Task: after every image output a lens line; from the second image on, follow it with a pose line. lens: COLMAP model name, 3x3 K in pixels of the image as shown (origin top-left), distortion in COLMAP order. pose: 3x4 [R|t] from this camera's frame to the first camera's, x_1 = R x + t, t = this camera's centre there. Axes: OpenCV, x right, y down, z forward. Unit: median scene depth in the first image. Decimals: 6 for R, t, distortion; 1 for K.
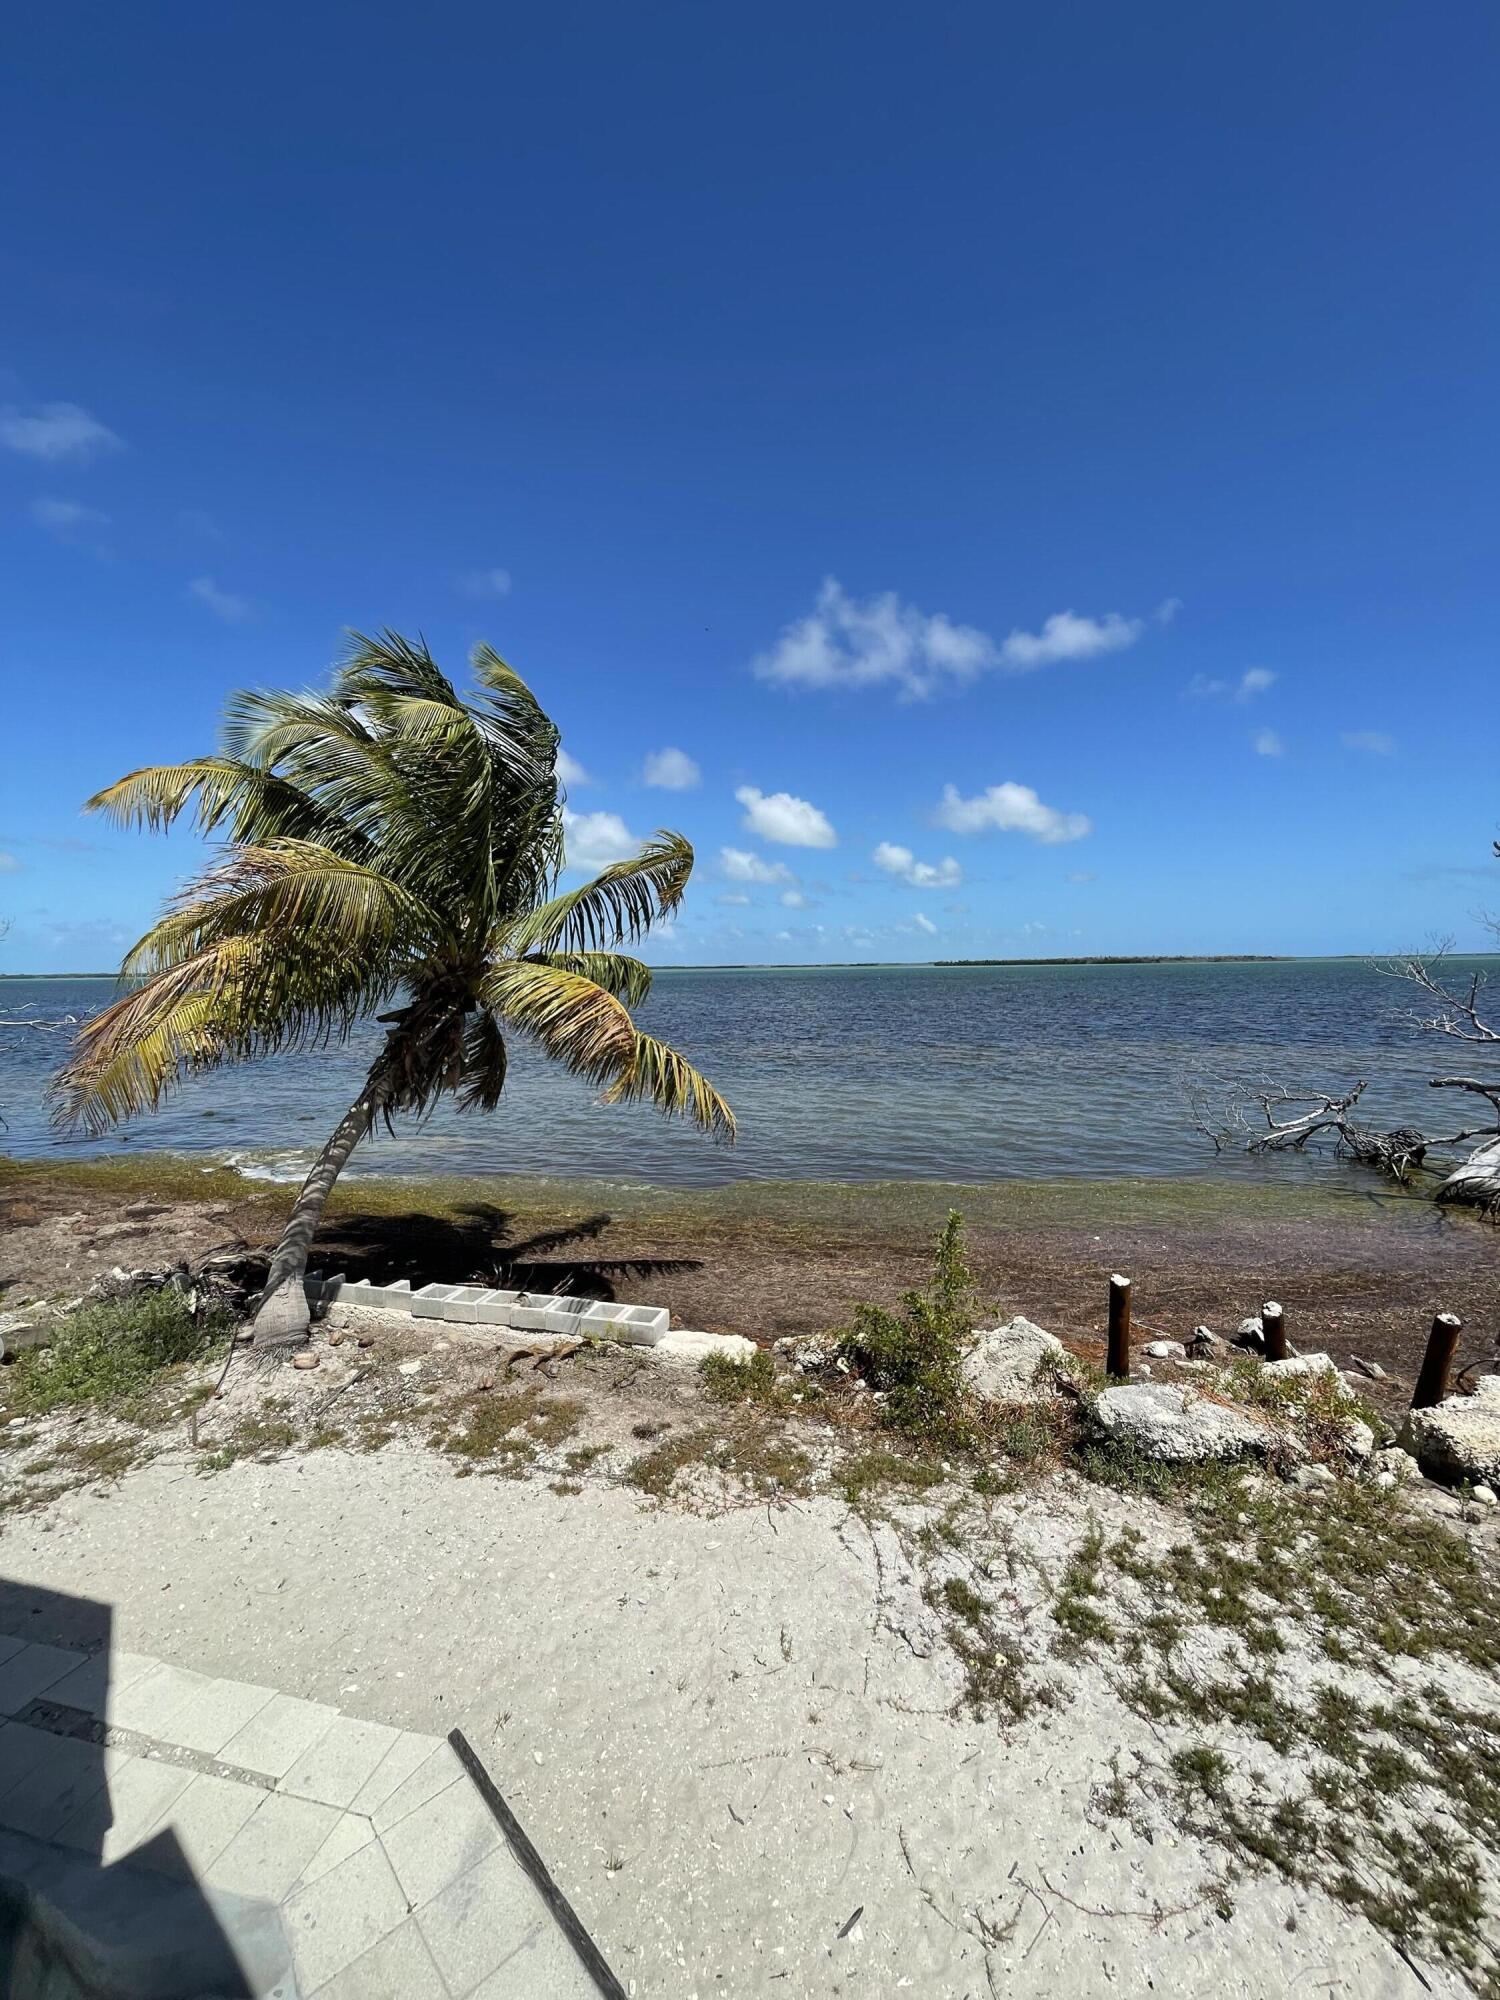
lens RADIAL K [[812.6, 0, 749.9], [0, 812.6, 998.4], [0, 0, 1]] dist [-0.002802, 0.000674]
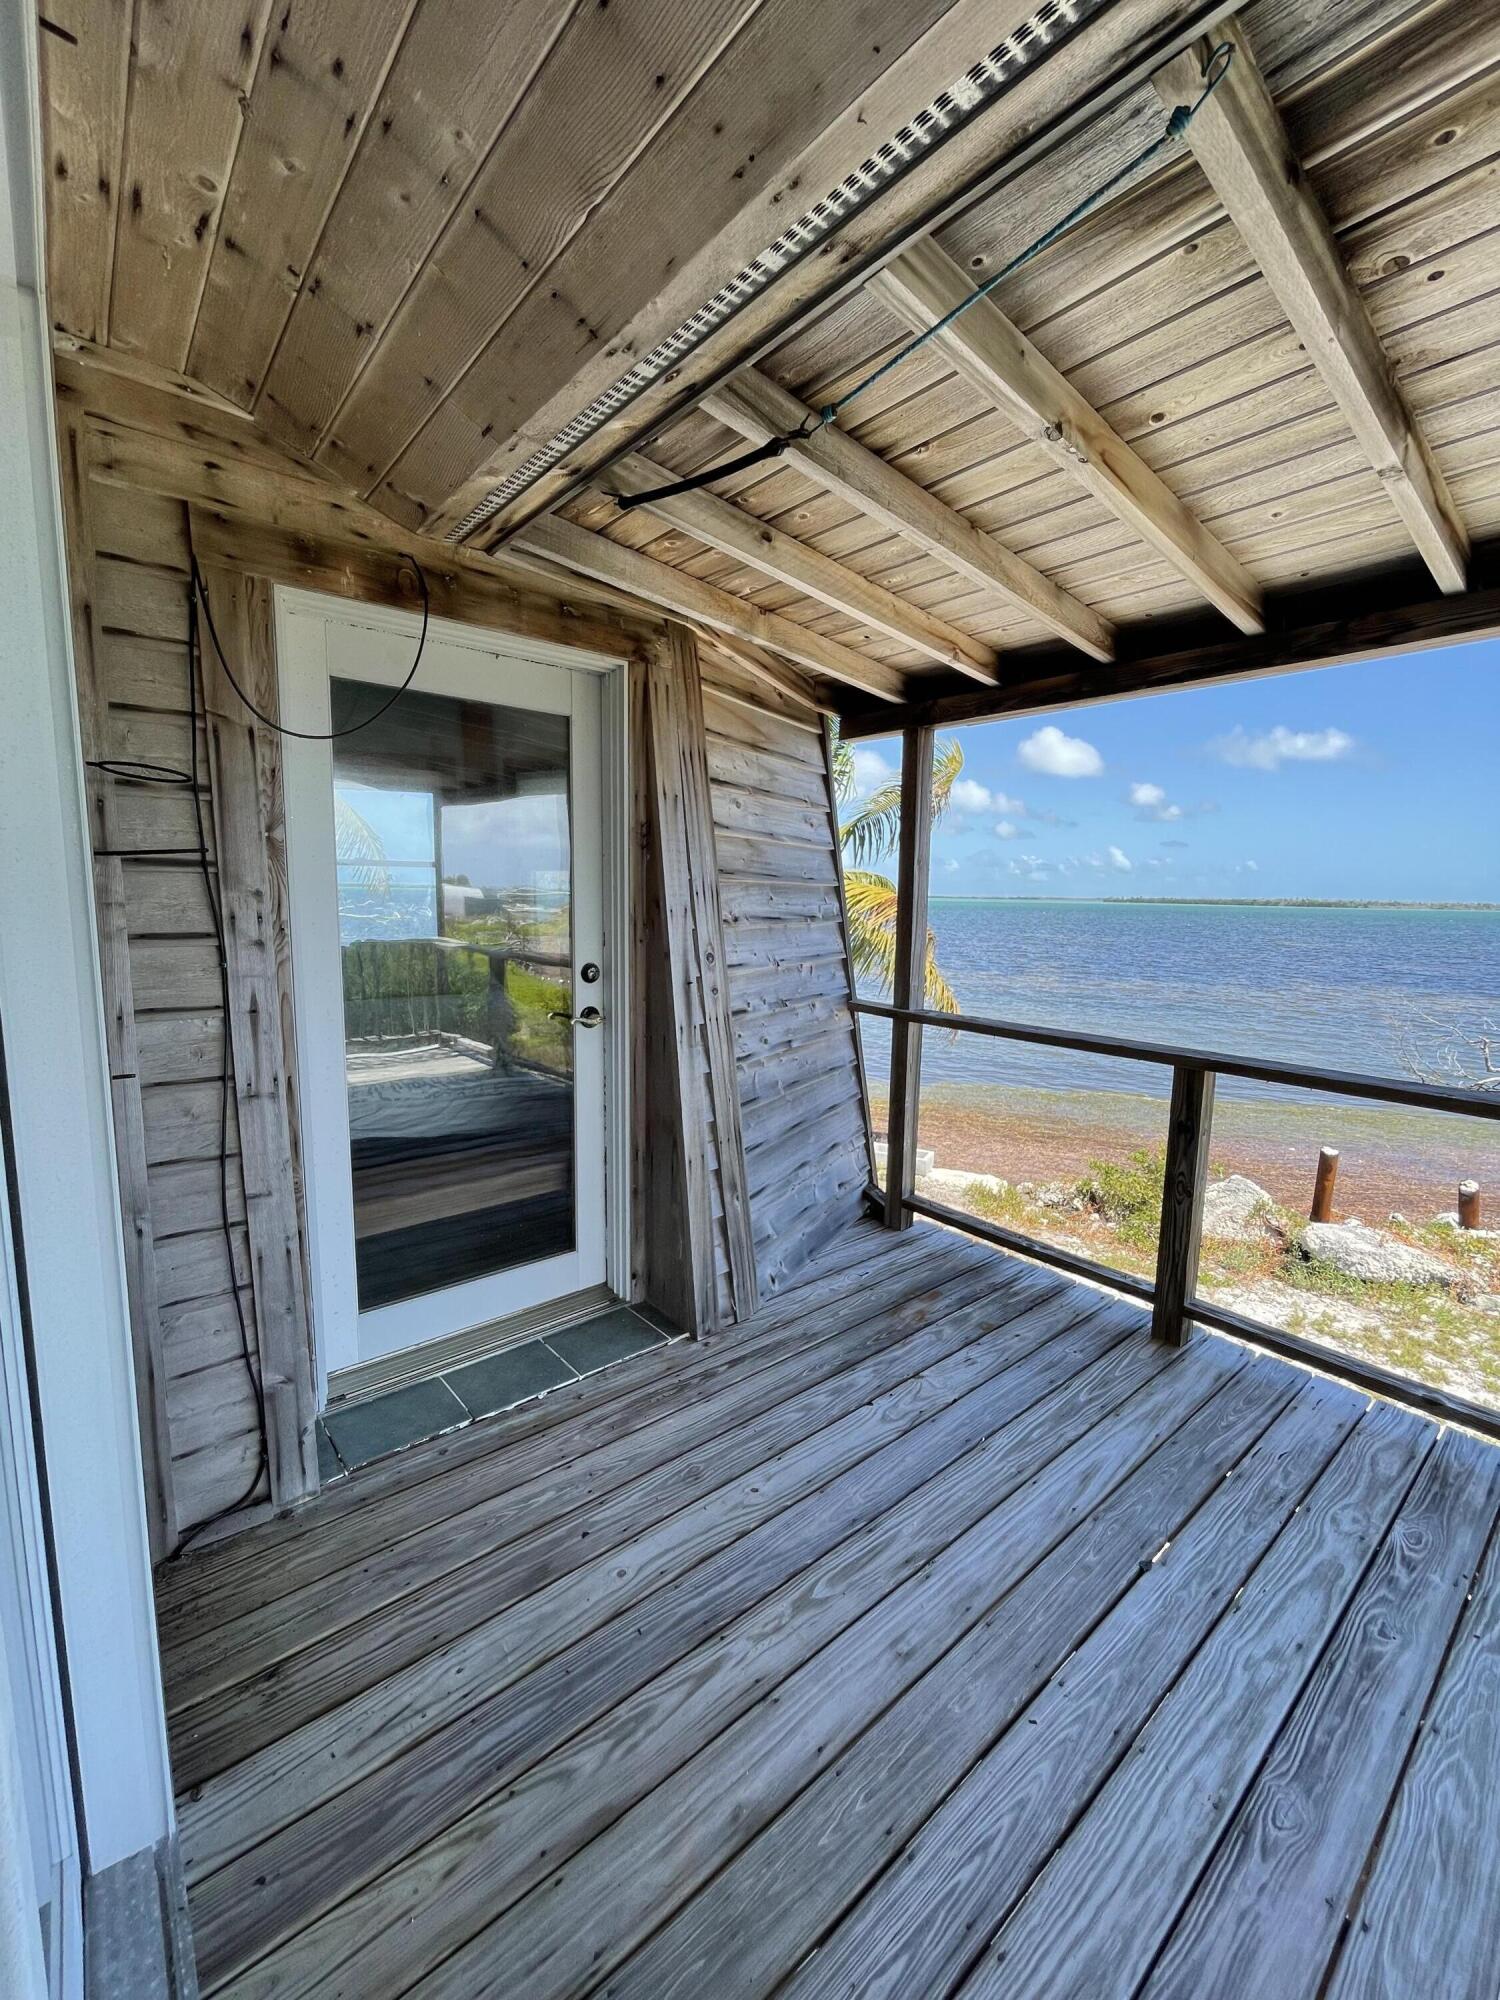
lens RADIAL K [[812.6, 0, 751.3], [0, 812.6, 1001.3], [0, 0, 1]] dist [-0.002802, 0.000674]
pose [[0.983322, 0.052944, -0.173995, -0.224739], [-0.037055, 0.994946, 0.093329, 0.047285], [0.178057, -0.085325, 0.980314, -0.374161]]
